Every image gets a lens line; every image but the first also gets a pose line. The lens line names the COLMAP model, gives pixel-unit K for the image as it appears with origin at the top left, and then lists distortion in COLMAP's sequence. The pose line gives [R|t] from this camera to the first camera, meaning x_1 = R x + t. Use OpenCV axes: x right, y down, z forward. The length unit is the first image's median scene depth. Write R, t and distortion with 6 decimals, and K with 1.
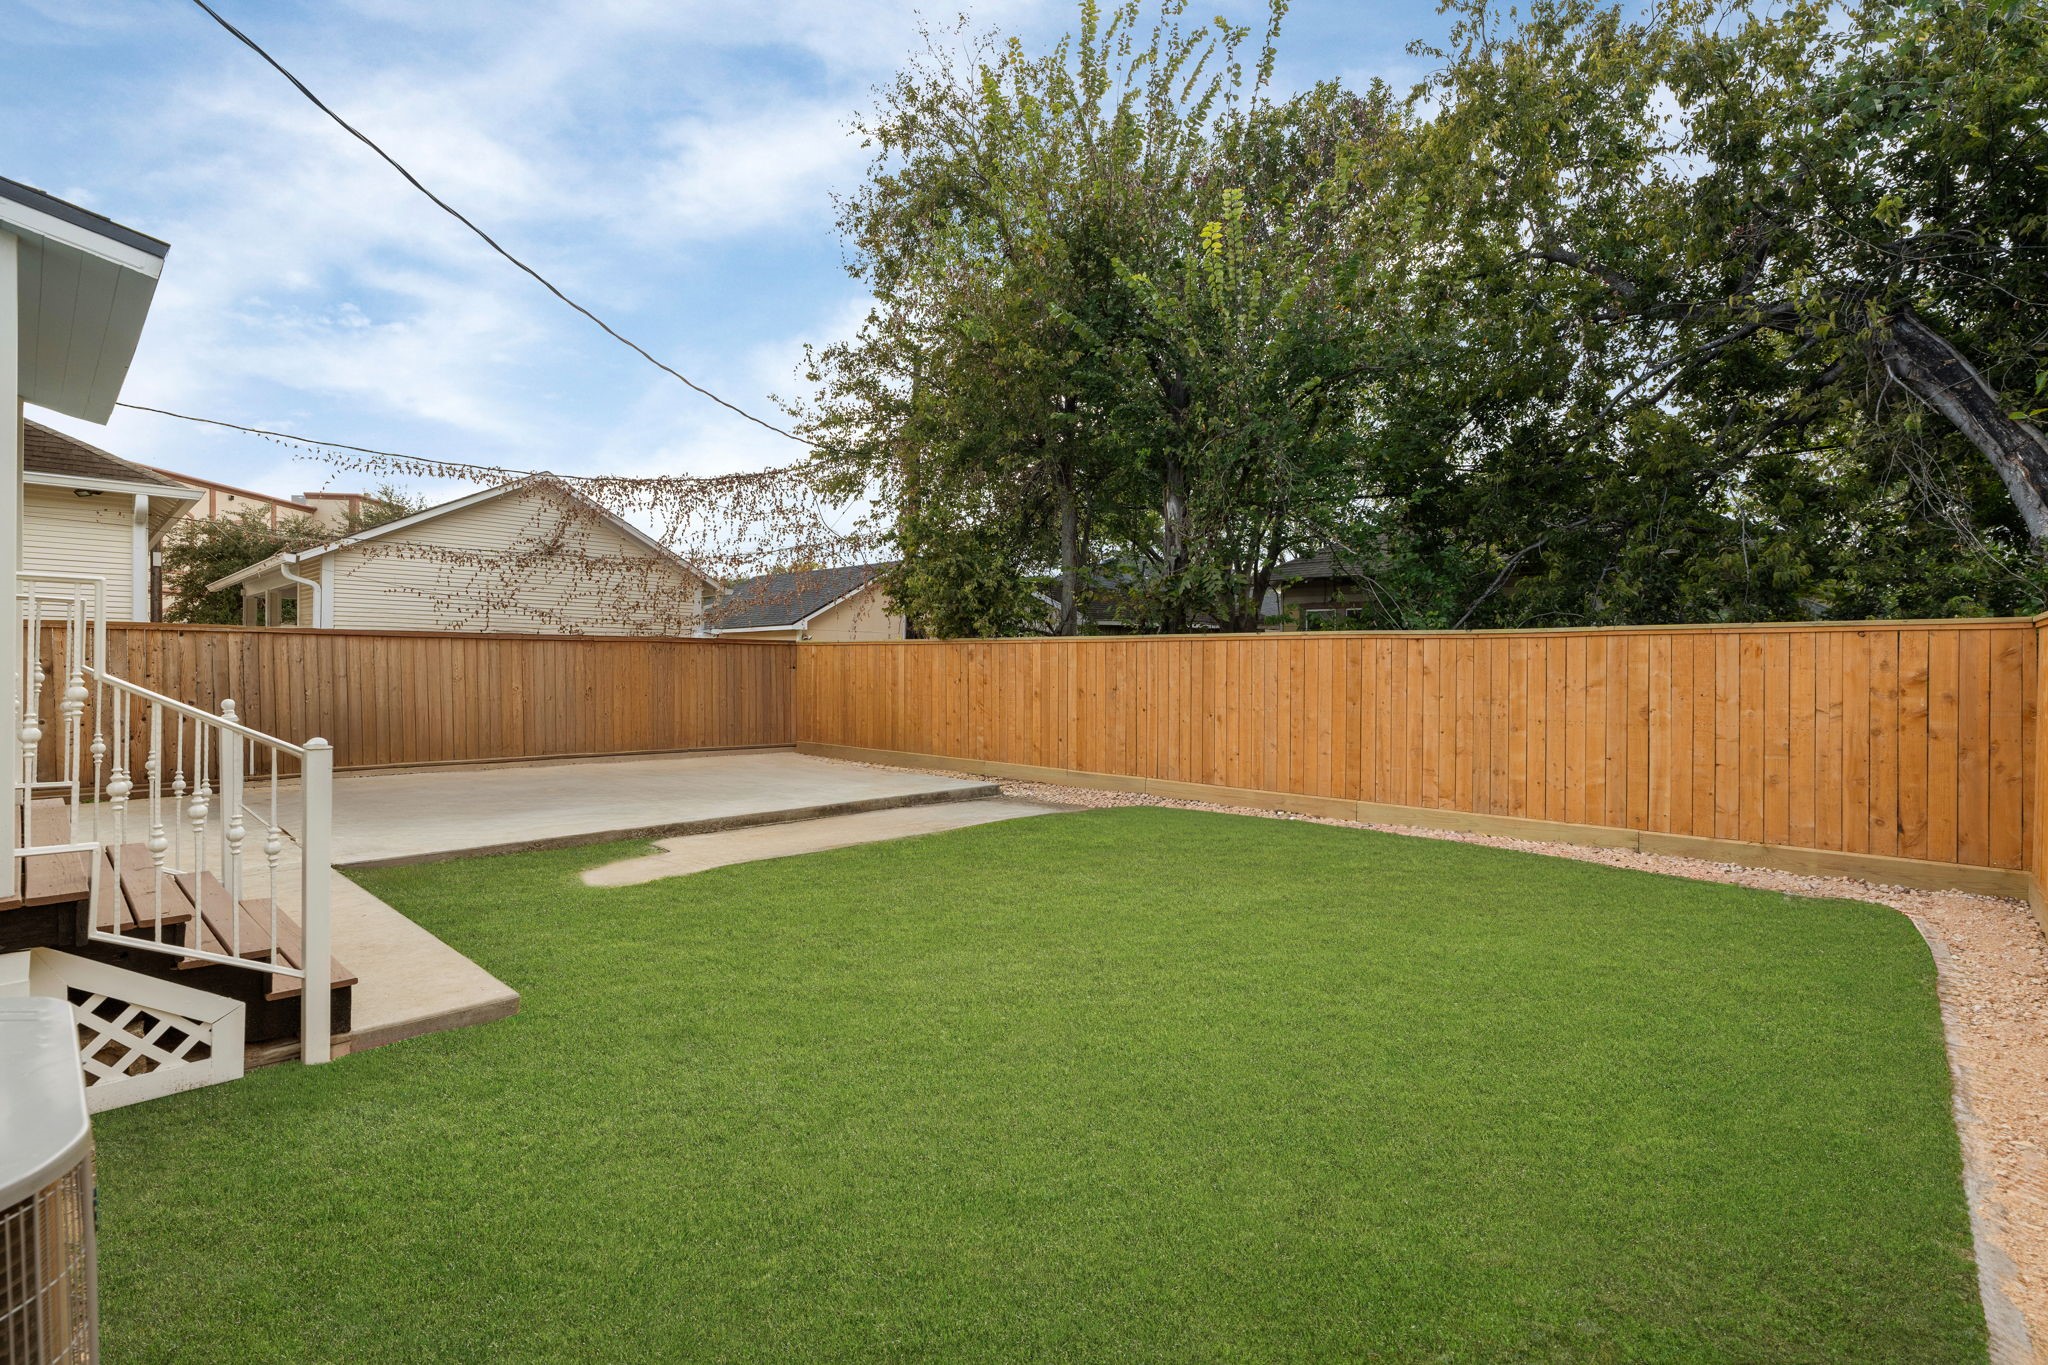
lens RADIAL K [[917.1, 0, 1003.3], [0, 917.1, 678.5], [0, 0, 1]] dist [0.001508, 0.000308]
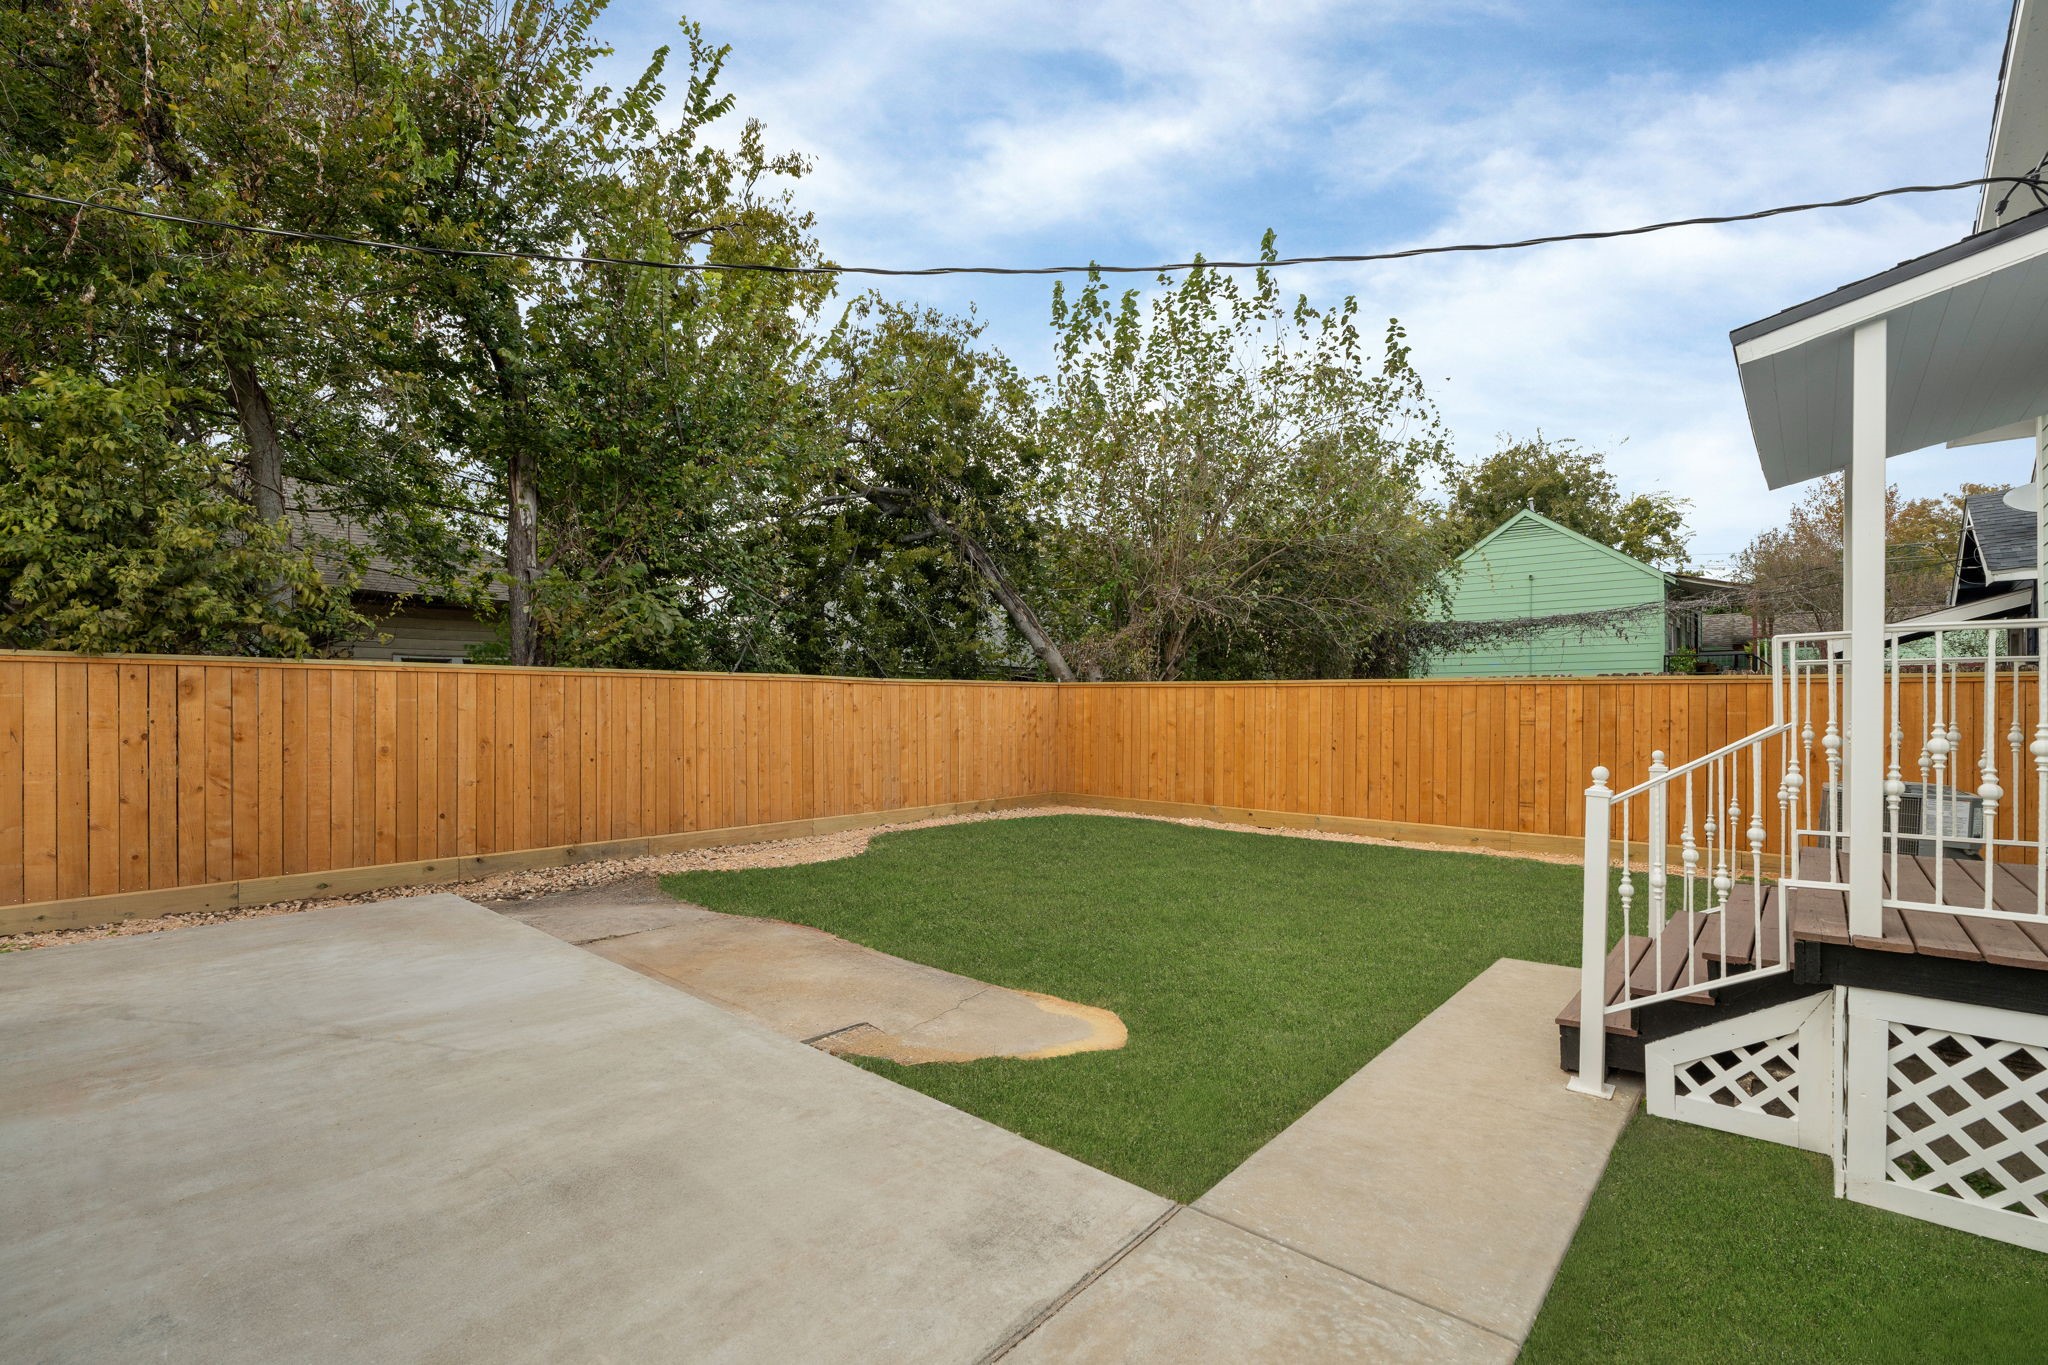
lens RADIAL K [[929.0, 0, 1021.6], [0, 929.0, 705.1], [0, 0, 1]] dist [-0.000685, 0.000465]
pose [[-0.030969, -0.009639, 0.999474, -0.711796], [0.009170, 0.999909, 0.009928, -0.019954], [-0.999478, 0.009472, -0.030878, 0.661620]]
